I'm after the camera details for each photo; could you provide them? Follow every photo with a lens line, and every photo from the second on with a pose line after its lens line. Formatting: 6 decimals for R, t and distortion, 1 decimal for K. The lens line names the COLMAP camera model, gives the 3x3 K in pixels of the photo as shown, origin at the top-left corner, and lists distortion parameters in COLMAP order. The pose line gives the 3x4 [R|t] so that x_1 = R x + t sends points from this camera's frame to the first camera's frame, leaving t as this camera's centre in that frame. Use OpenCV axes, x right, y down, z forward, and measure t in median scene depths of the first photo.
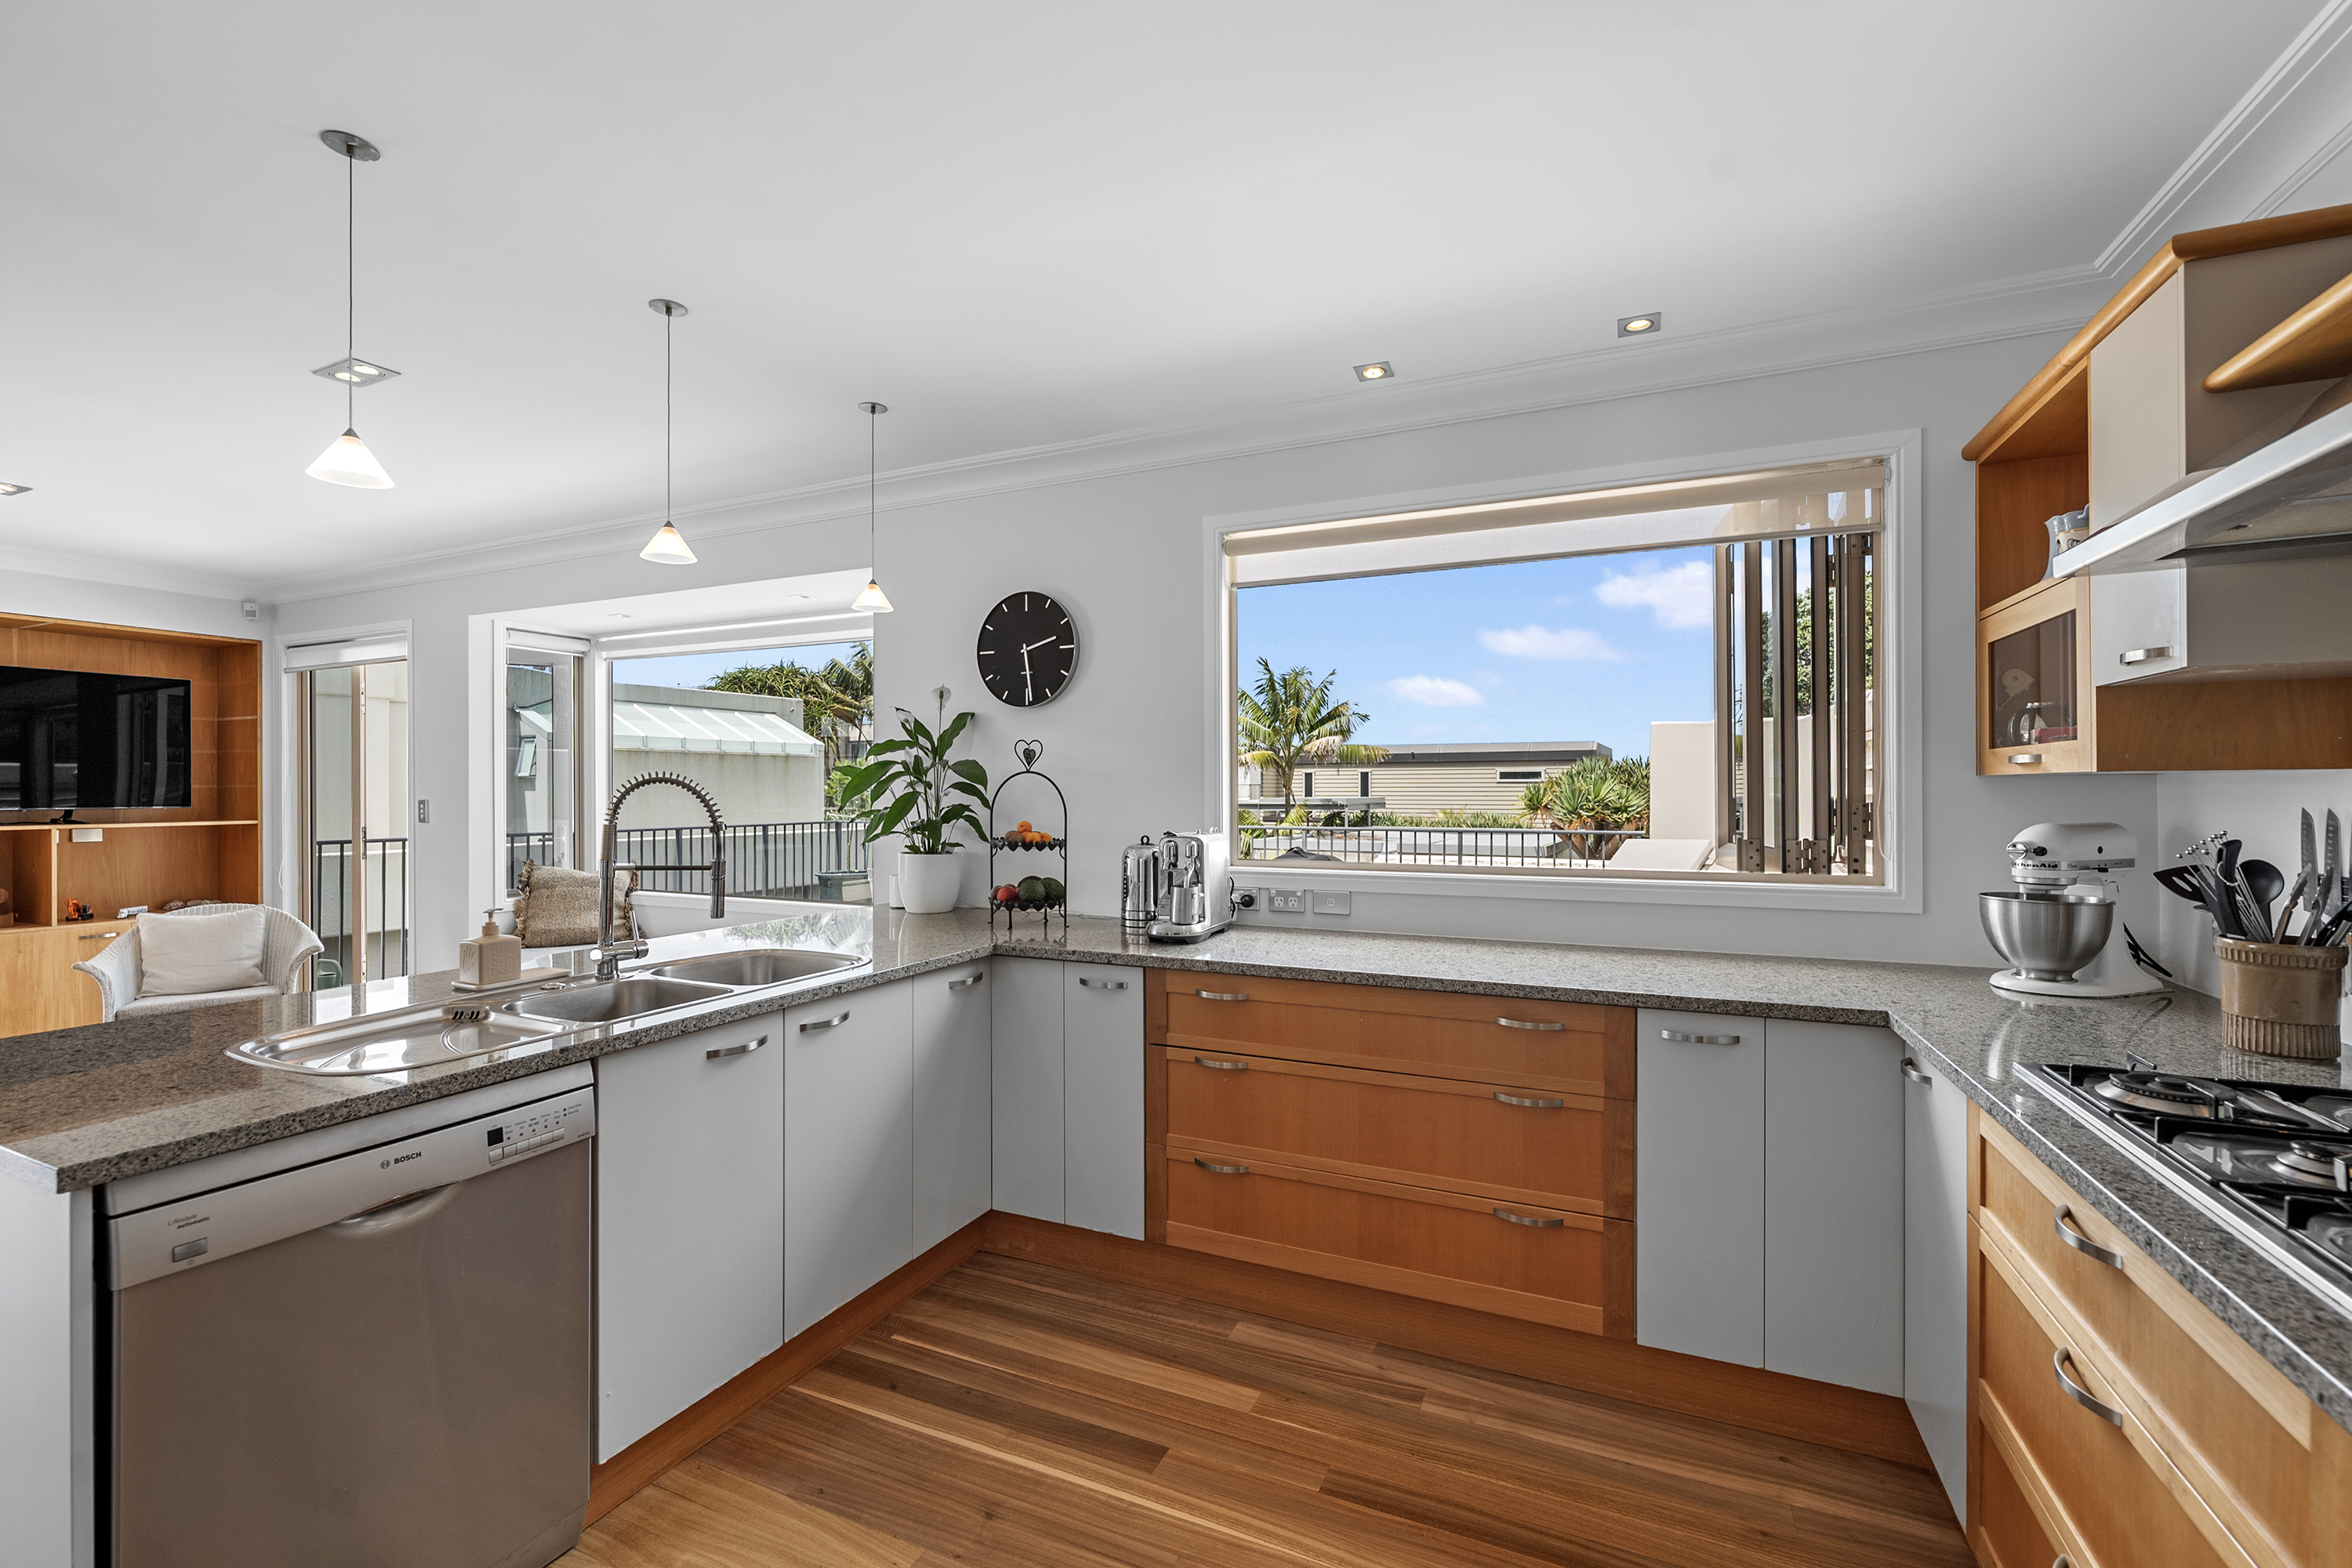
lens RADIAL K [[953.2, 0, 1187.8], [0, 953.2, 797.8], [0, 0, 1]] dist [0.001059, -0.000408]
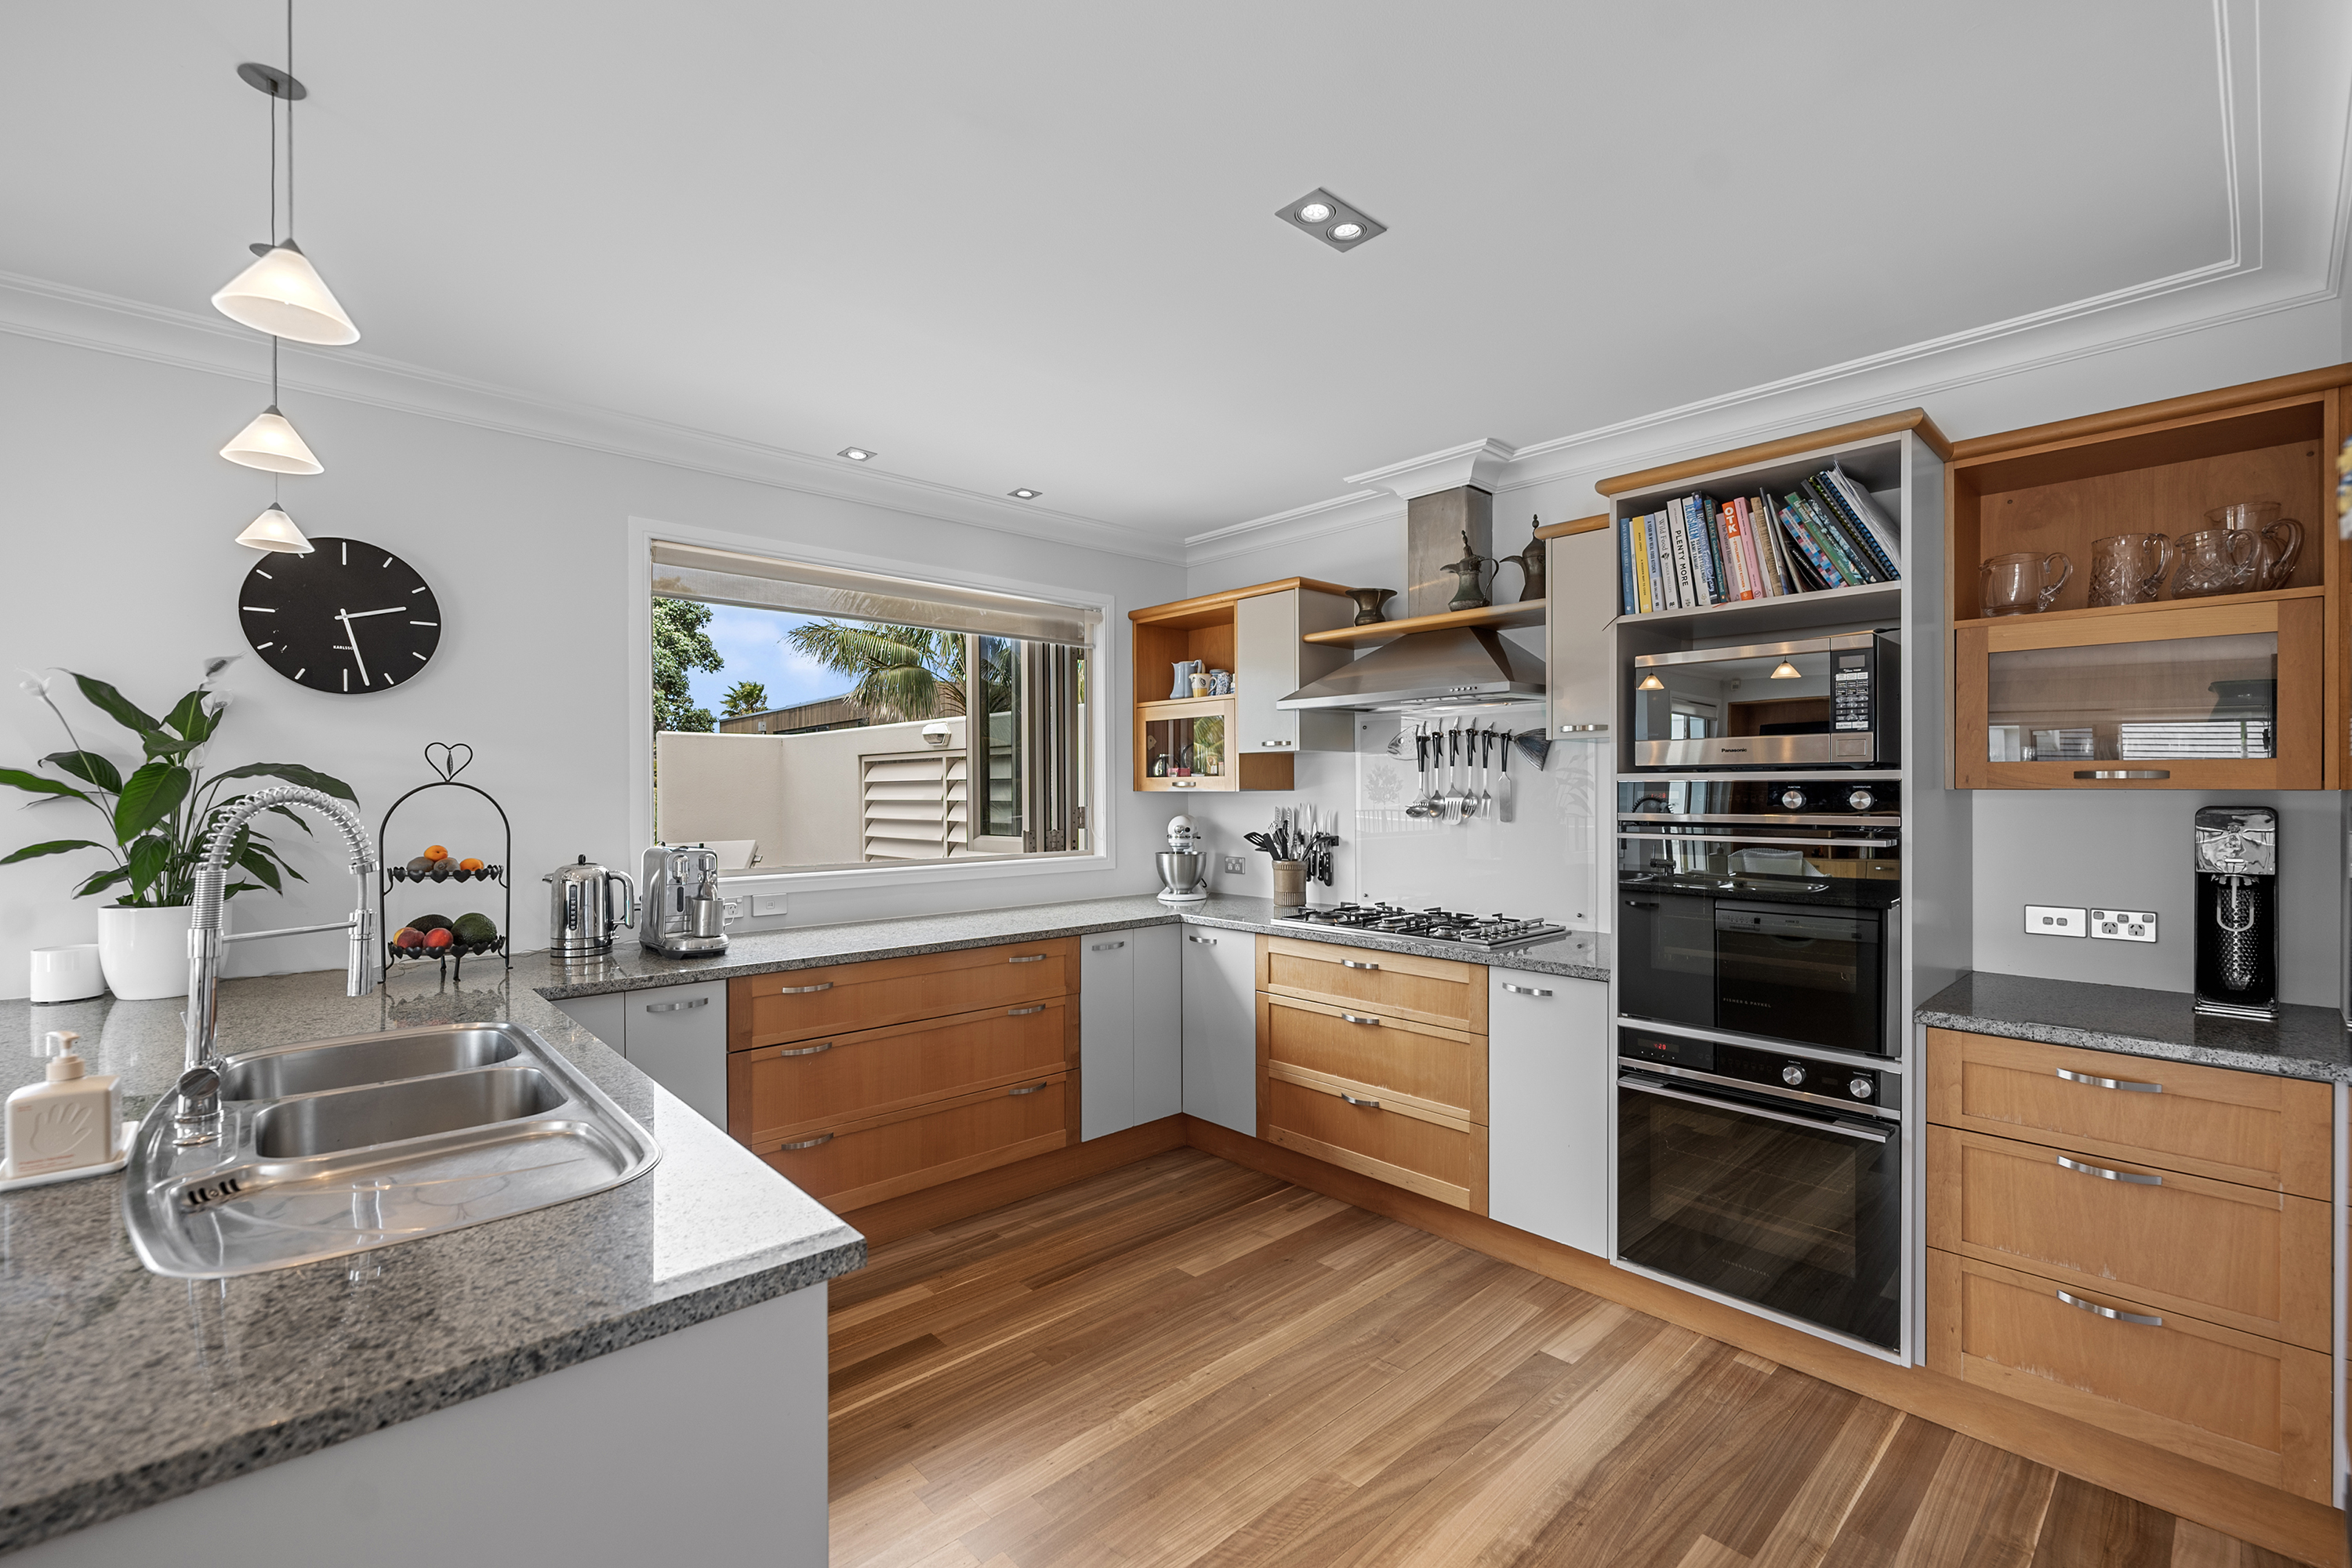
lens RADIAL K [[1006.8, 0, 1181.0], [0, 1006.8, 789.5], [0, 0, 1]] dist [-0.001239, 0.000027]
pose [[0.406668, 0.000055, 0.913576, -0.408517], [0.009761, 0.999943, -0.004405, -0.007226], [-0.913524, 0.010709, 0.406644, 0.057408]]
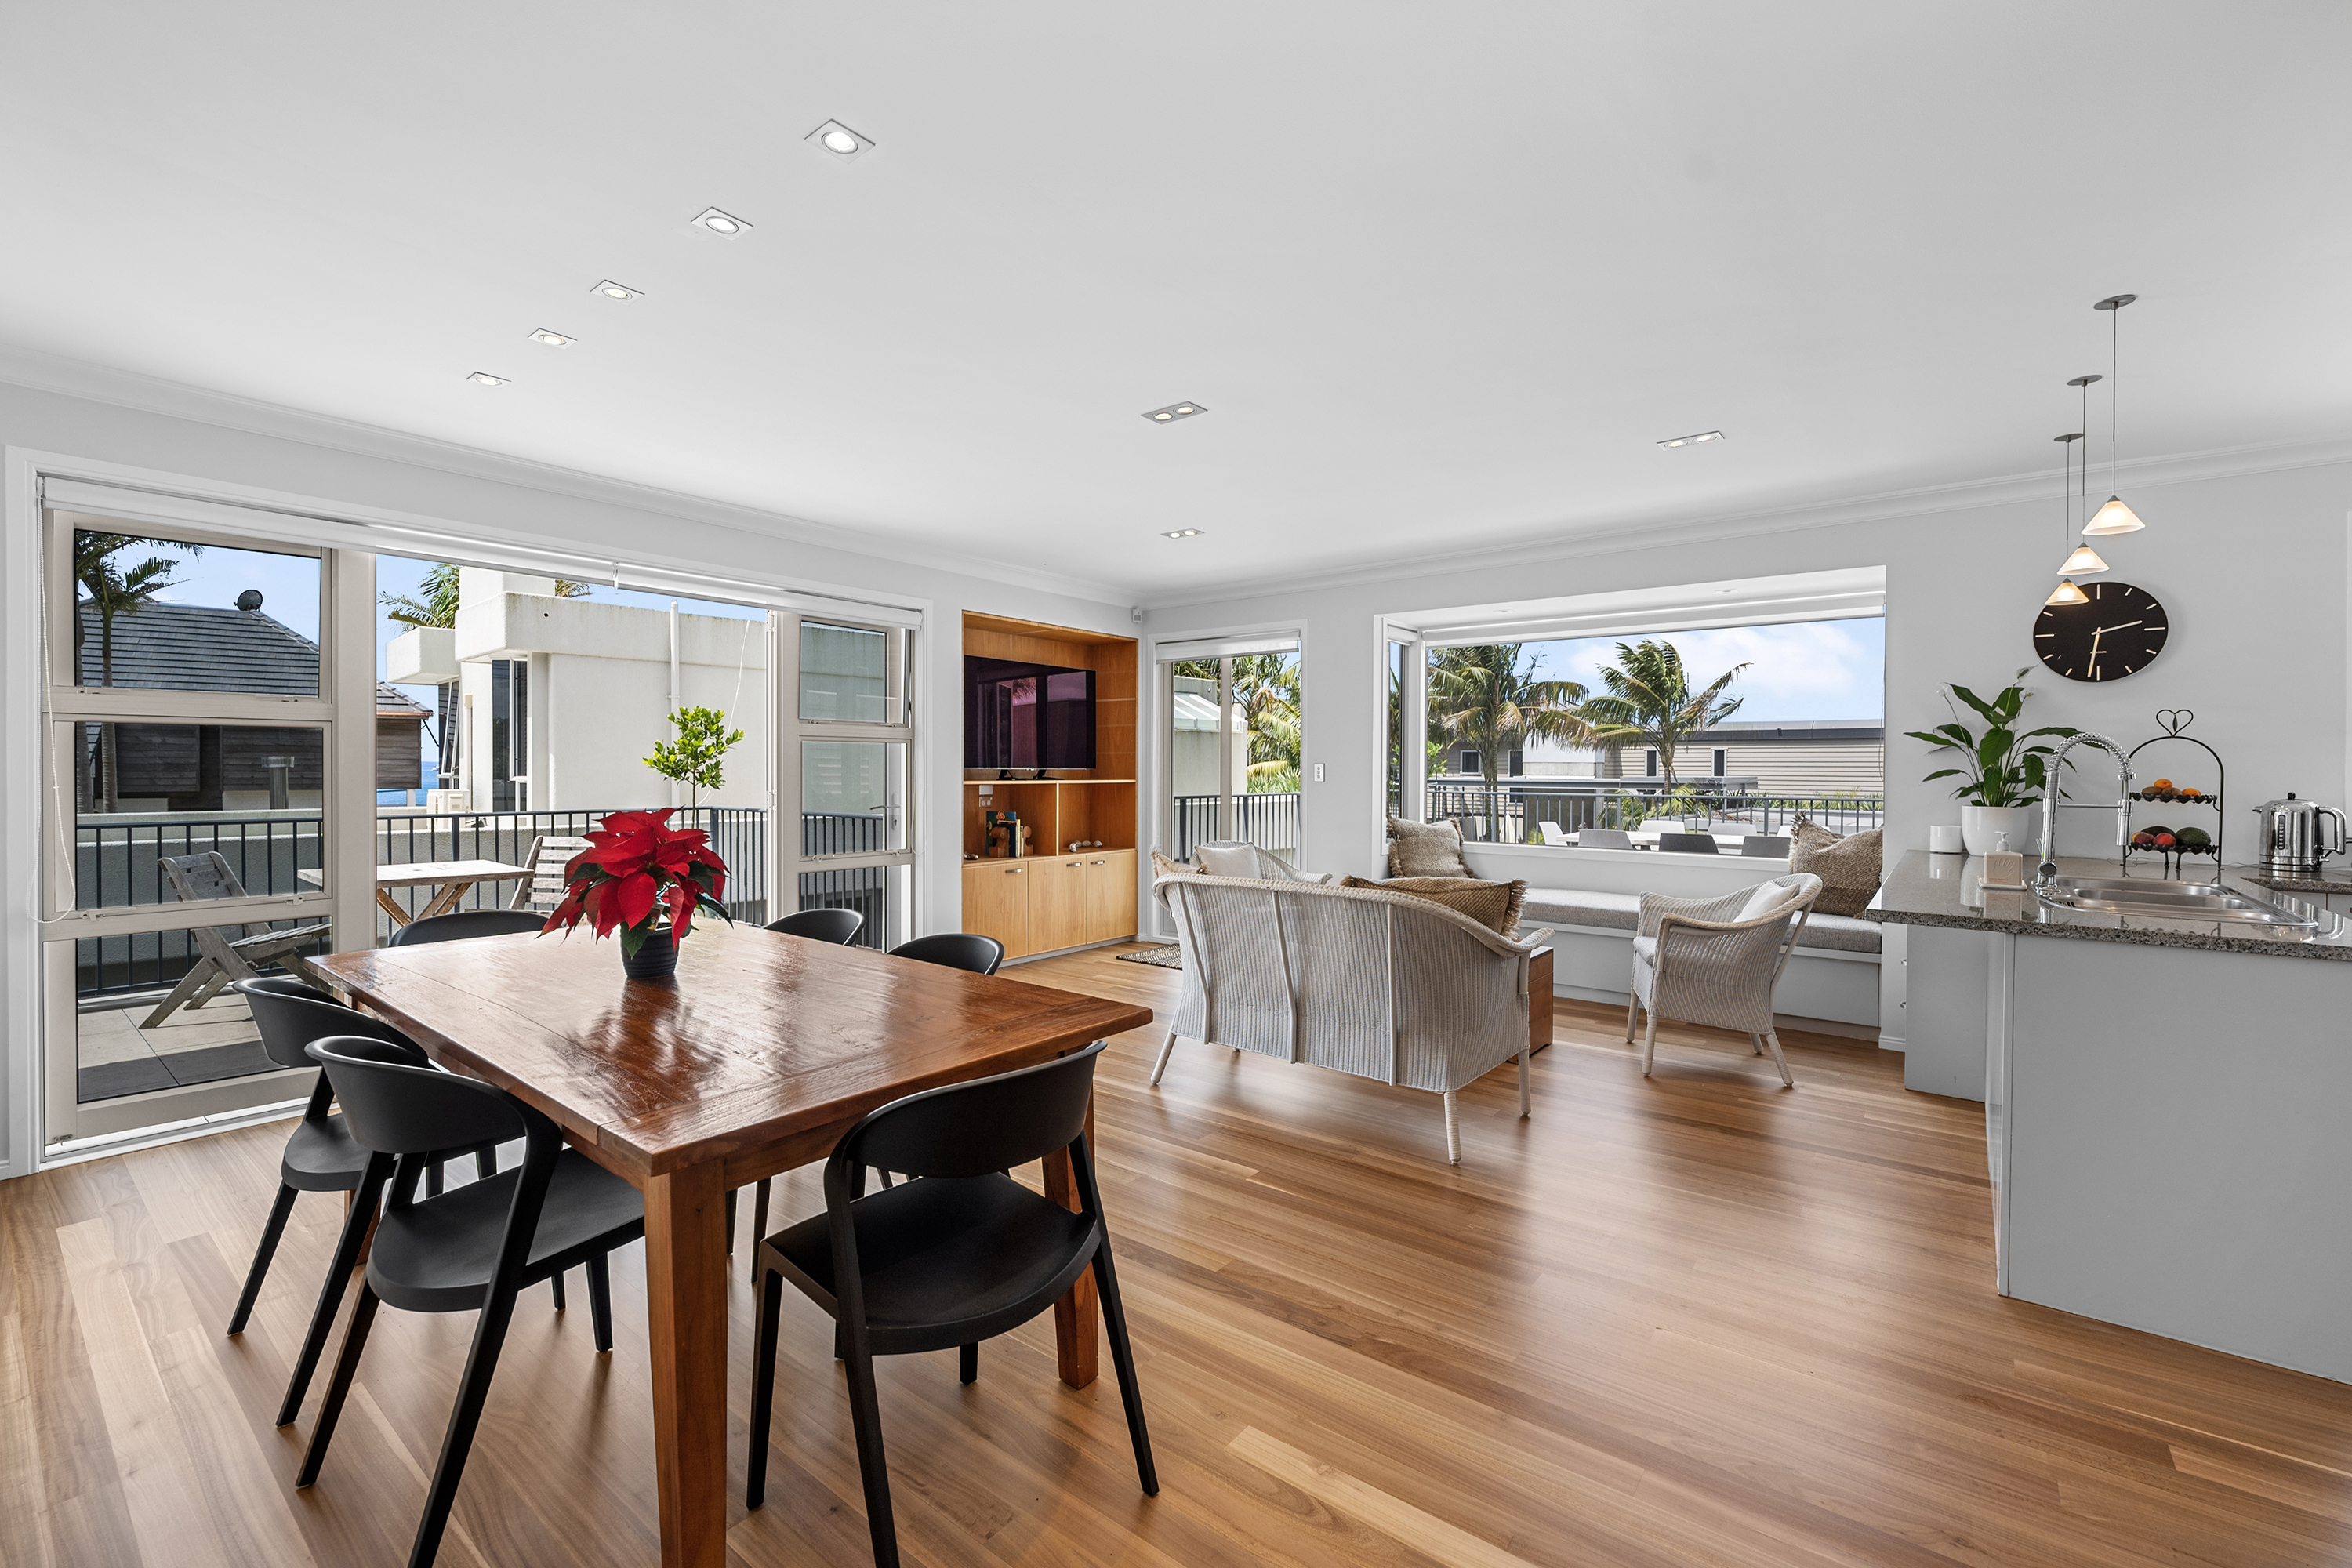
lens RADIAL K [[1006.8, 0, 1172.2], [0, 1006.8, 774.6], [0, 0, 1]] dist [-0.001239, 0.000027]
pose [[0.969417, 0.007664, -0.245301, -0.633208], [-0.008351, 0.999964, -0.001757, 0.019405], [0.245278, 0.003752, 0.969445, -0.305923]]
